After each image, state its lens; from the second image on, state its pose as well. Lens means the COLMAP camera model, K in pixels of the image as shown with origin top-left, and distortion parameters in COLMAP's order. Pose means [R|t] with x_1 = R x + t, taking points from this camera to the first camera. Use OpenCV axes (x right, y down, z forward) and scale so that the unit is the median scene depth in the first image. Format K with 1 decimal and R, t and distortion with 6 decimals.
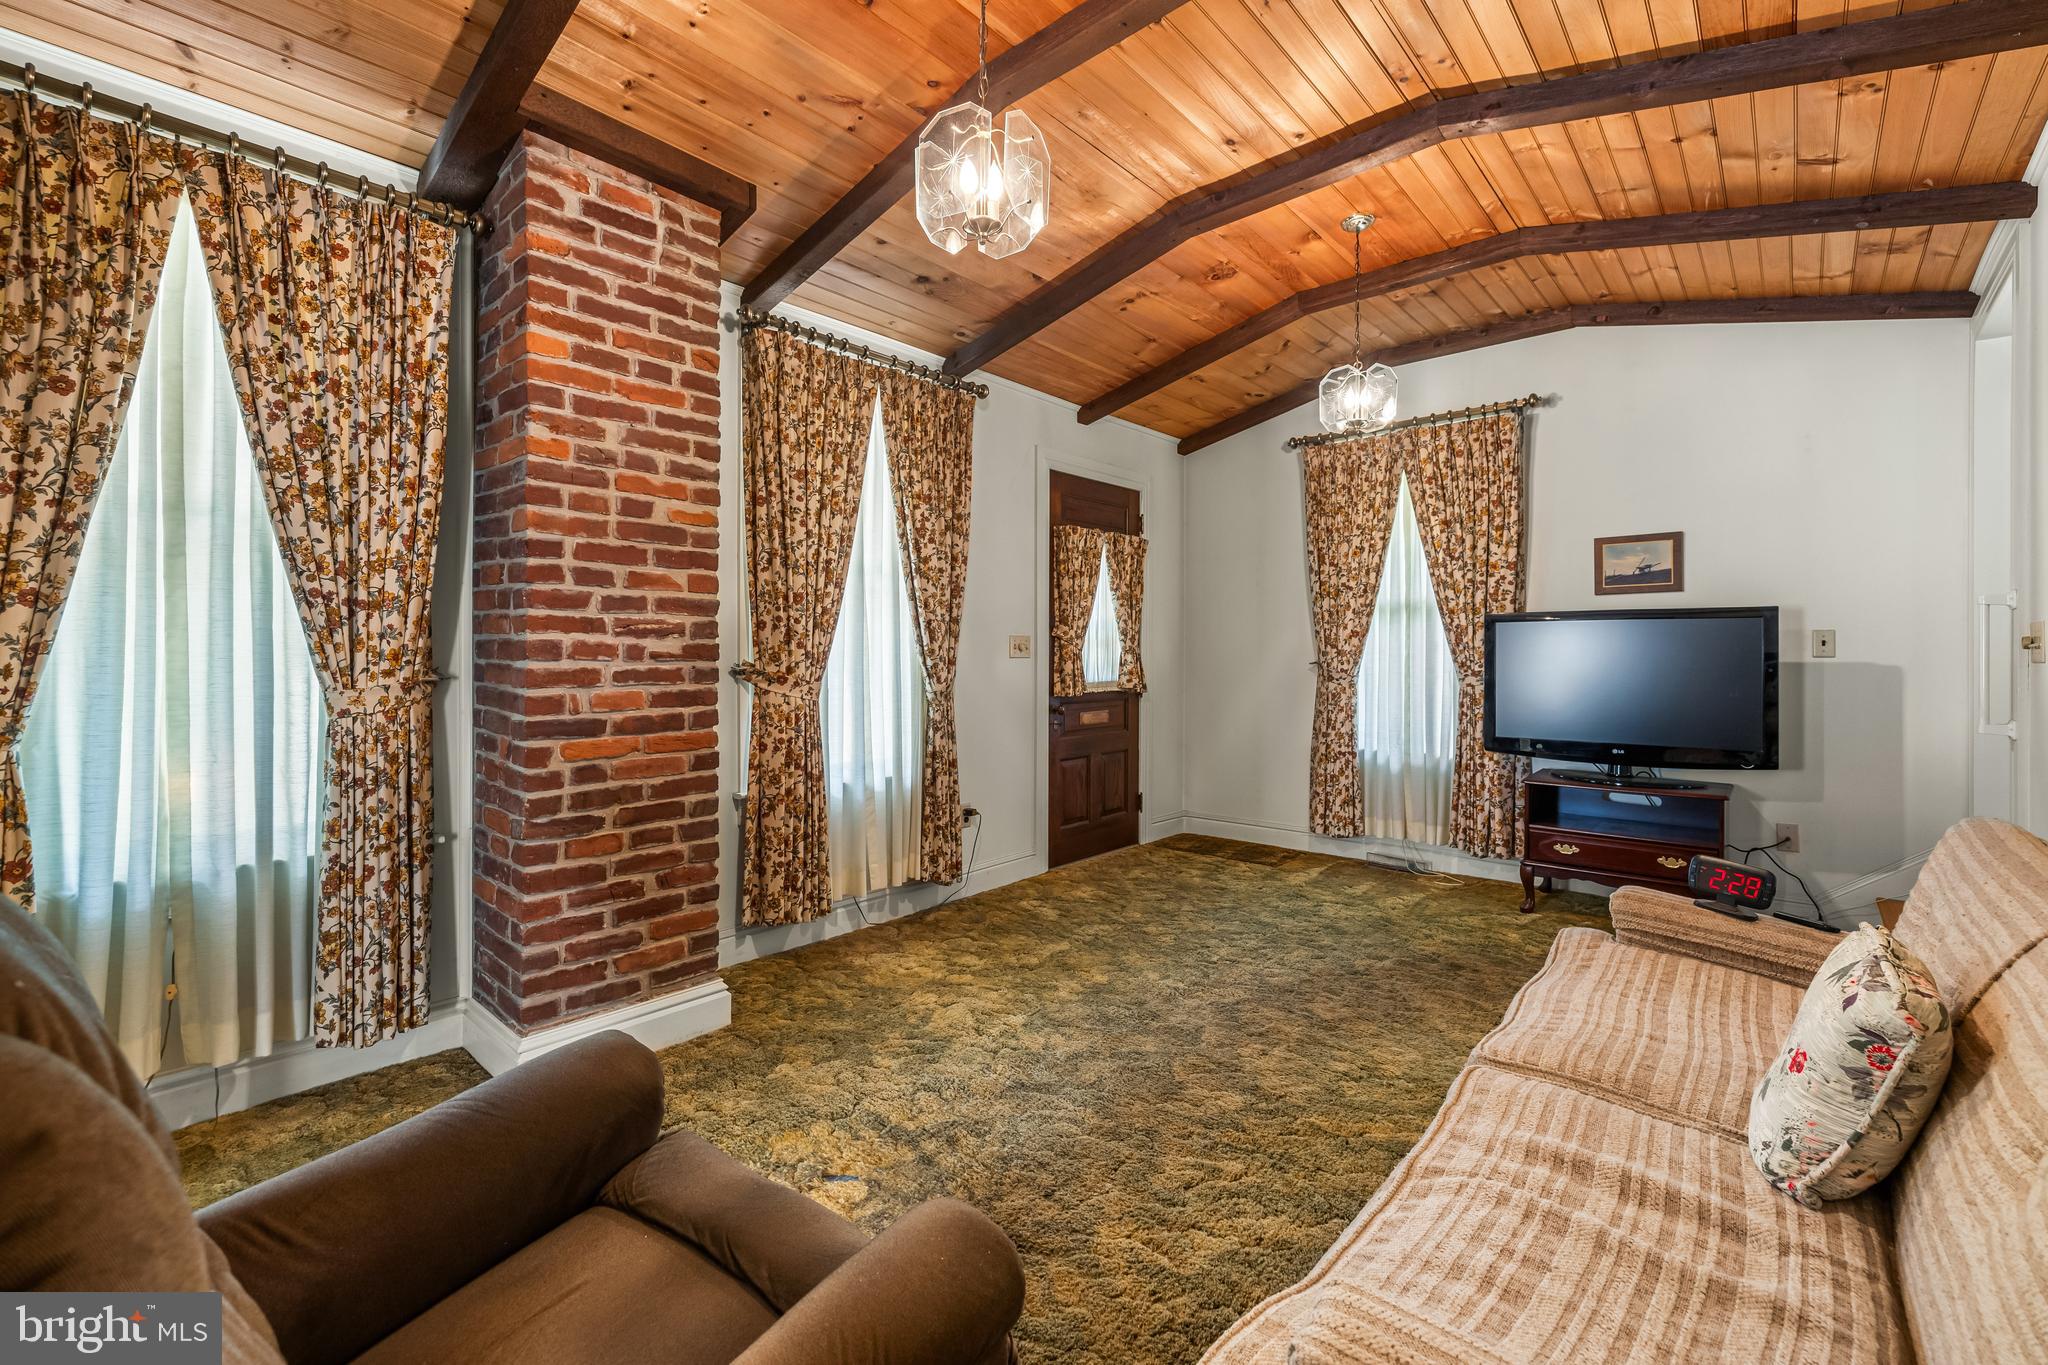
lens RADIAL K [[866.2, 0, 1015.2], [0, 866.2, 659.1], [0, 0, 1]] dist [-0.000868, -0.000008]
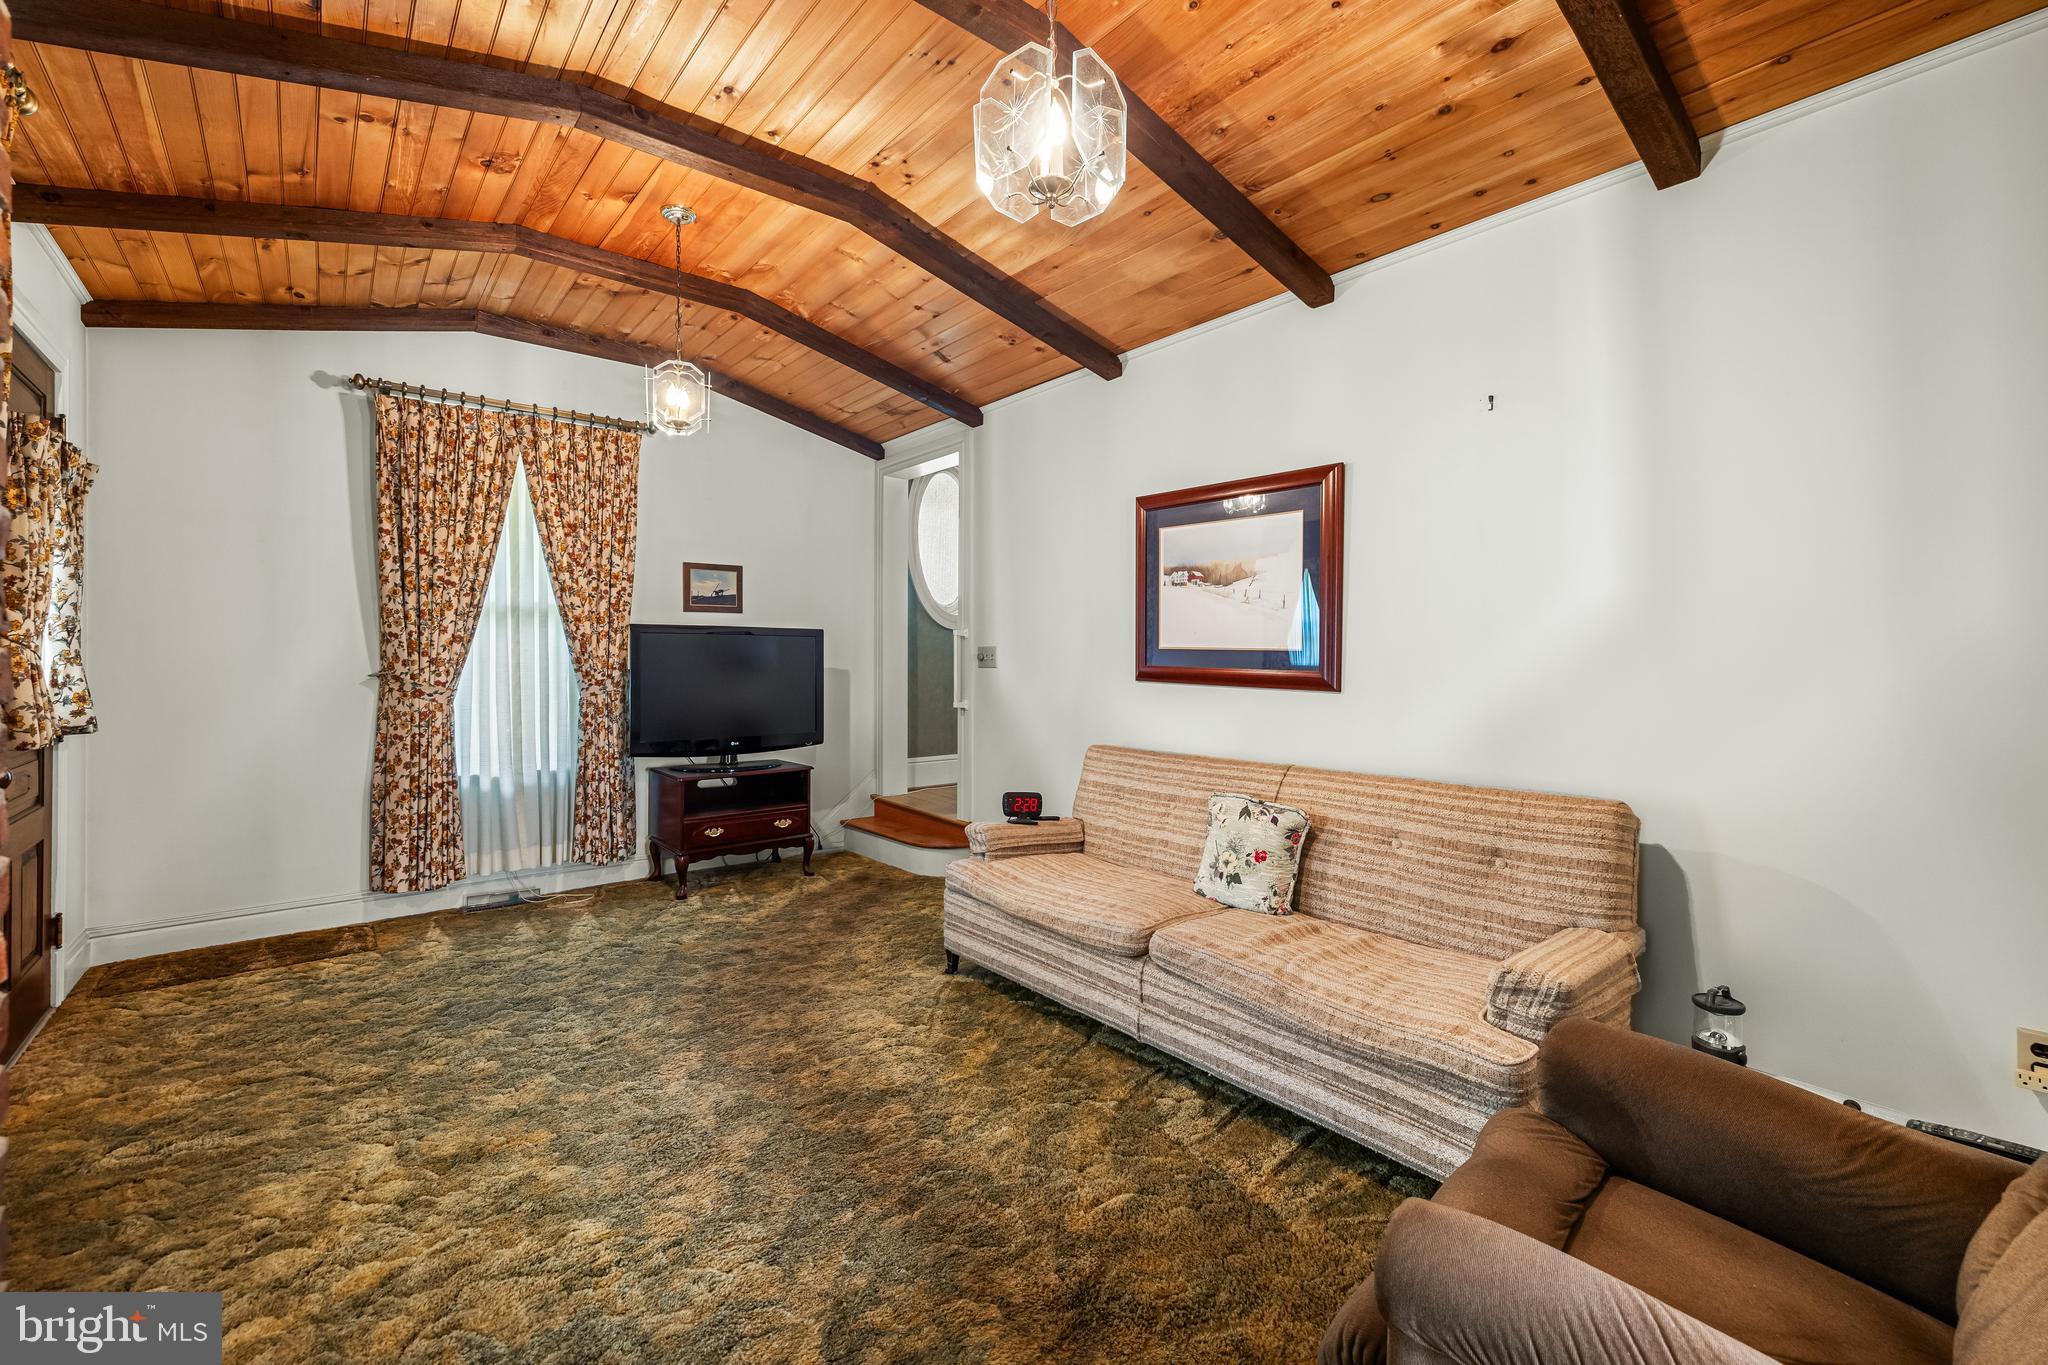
lens RADIAL K [[855.8, 0, 1020.5], [0, 855.8, 664.7], [0, 0, 1]] dist [-0.000097, 0.000024]
pose [[0.145887, -0.006161, 0.989282, -0.370018], [0.004086, 0.999976, 0.005625, -0.007246], [-0.989293, 0.003222, 0.145909, 0.369149]]
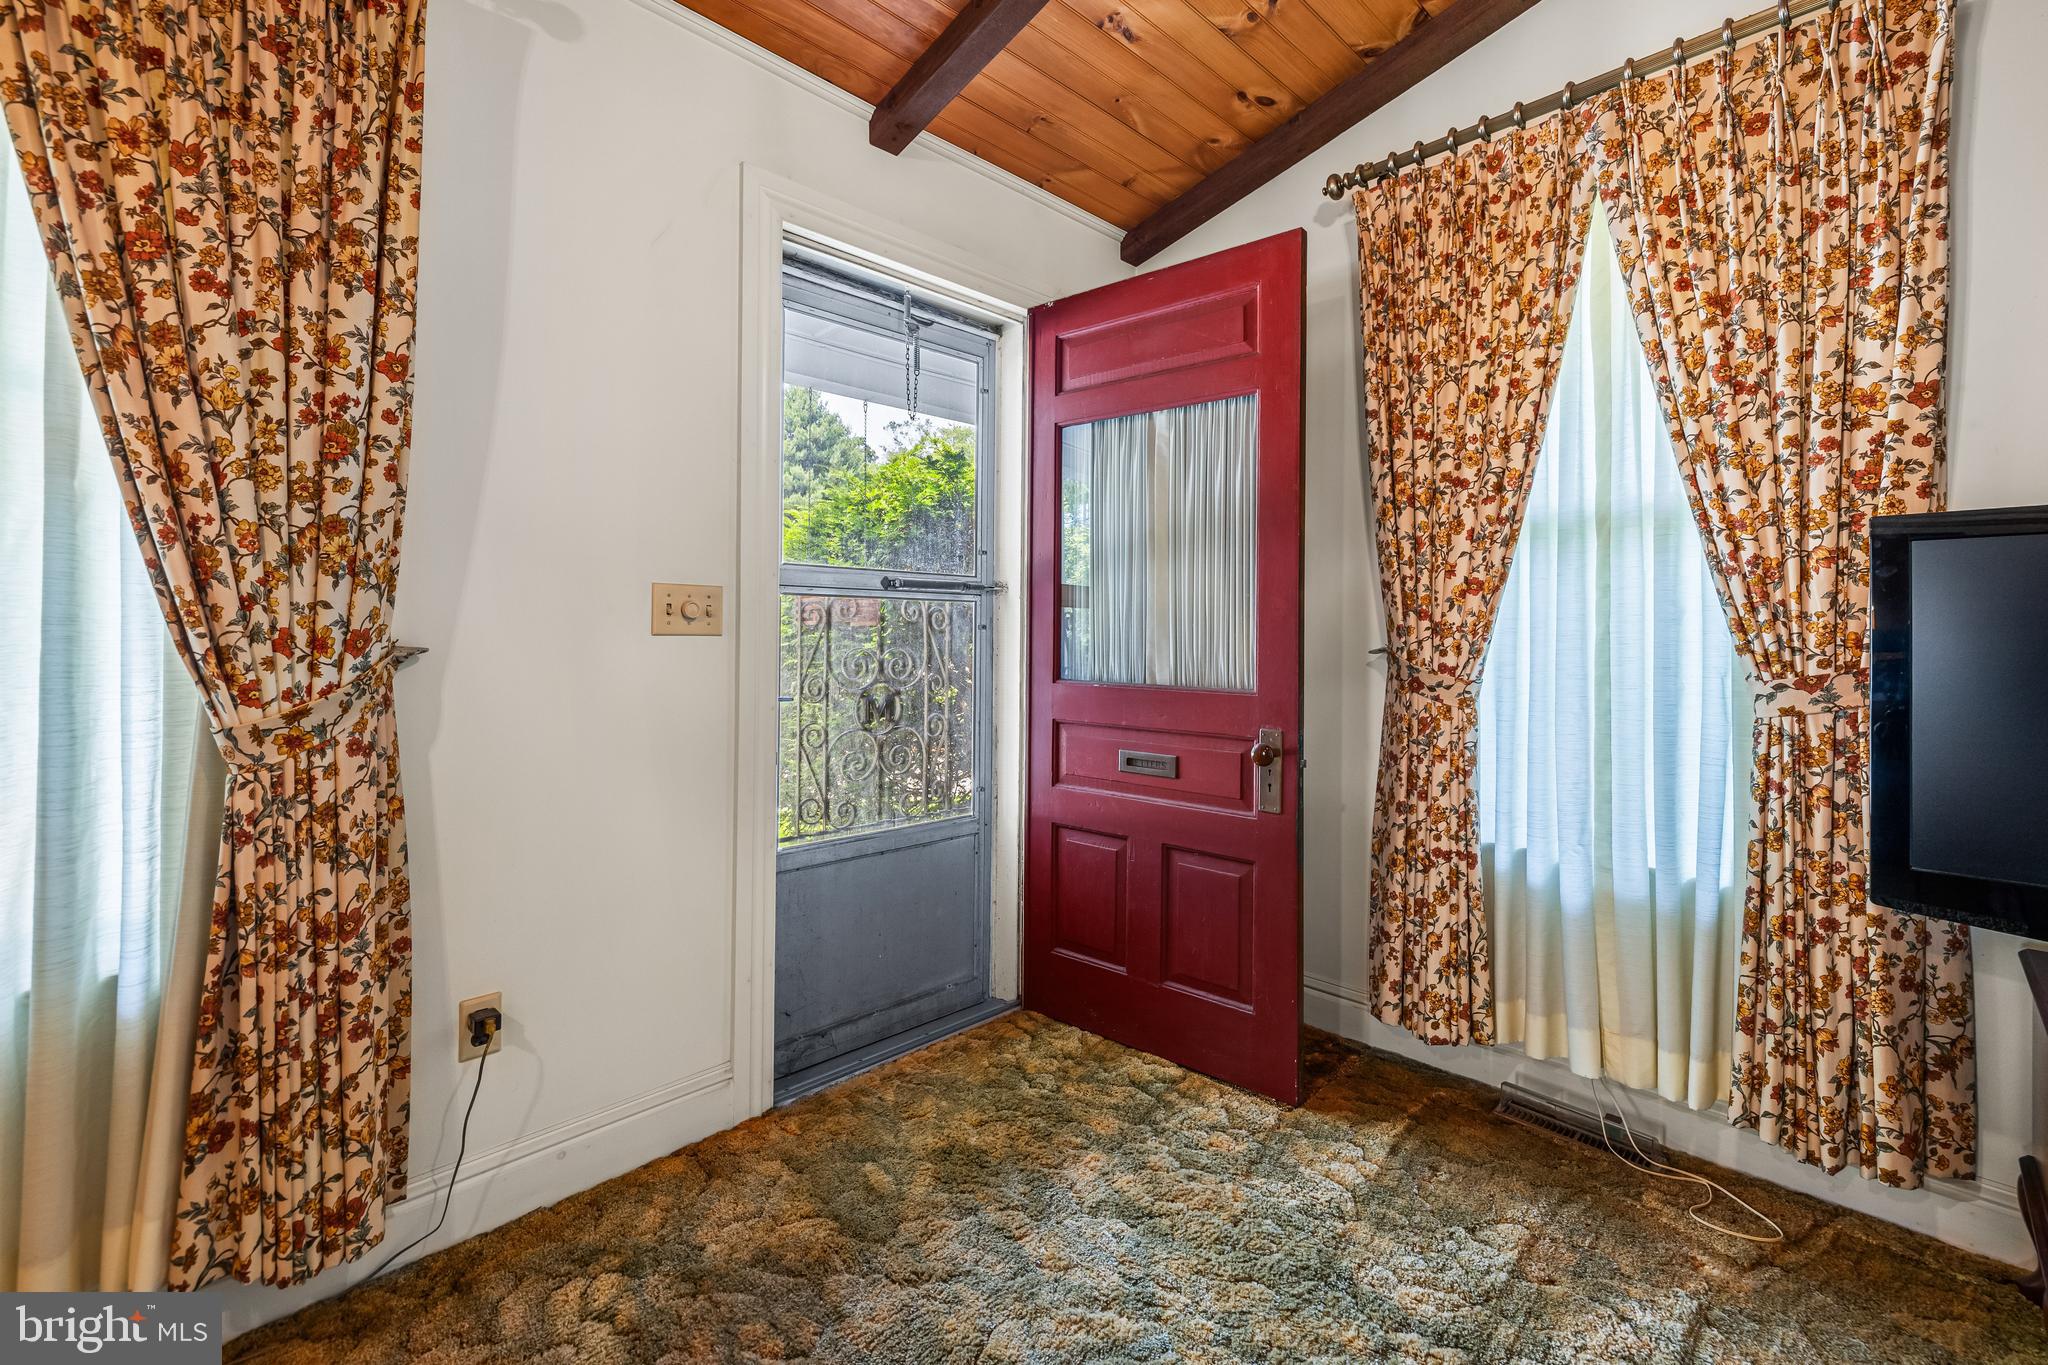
lens RADIAL K [[871.1, 0, 1016.4], [0, 871.1, 629.2], [0, 0, 1]] dist [0.001138, 0.000510]
pose [[0.997527, 0.005833, -0.070037, 0.205104], [-0.006783, 0.999888, -0.013342, 0.000387], [0.069952, 0.013784, 0.997455, 0.581173]]
